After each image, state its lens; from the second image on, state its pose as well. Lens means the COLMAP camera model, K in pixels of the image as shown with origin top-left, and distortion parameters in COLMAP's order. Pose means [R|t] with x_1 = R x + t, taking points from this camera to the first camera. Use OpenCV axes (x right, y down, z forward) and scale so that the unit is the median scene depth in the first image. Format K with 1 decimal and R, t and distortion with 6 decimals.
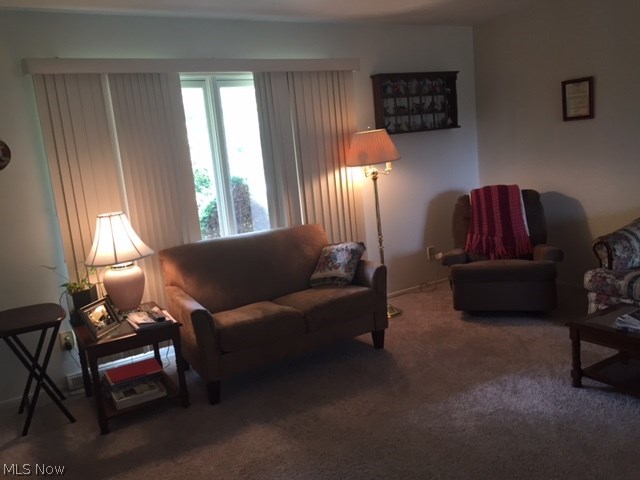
lens RADIAL K [[549.3, 0, 320.4], [0, 549.3, 241.0], [0, 0, 1]] dist [0.059188, -0.069189]
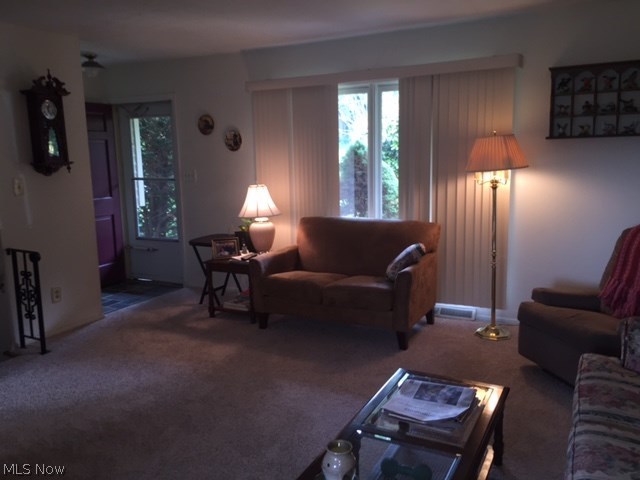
lens RADIAL K [[549.3, 0, 320.0], [0, 549.3, 238.1], [0, 0, 1]] dist [0.059188, -0.069189]
pose [[0.498289, 0.209289, -0.841372, 0.778308], [-0.171300, 0.975063, 0.141095, -0.115640], [0.849920, 0.073821, 0.521714, 0.294300]]
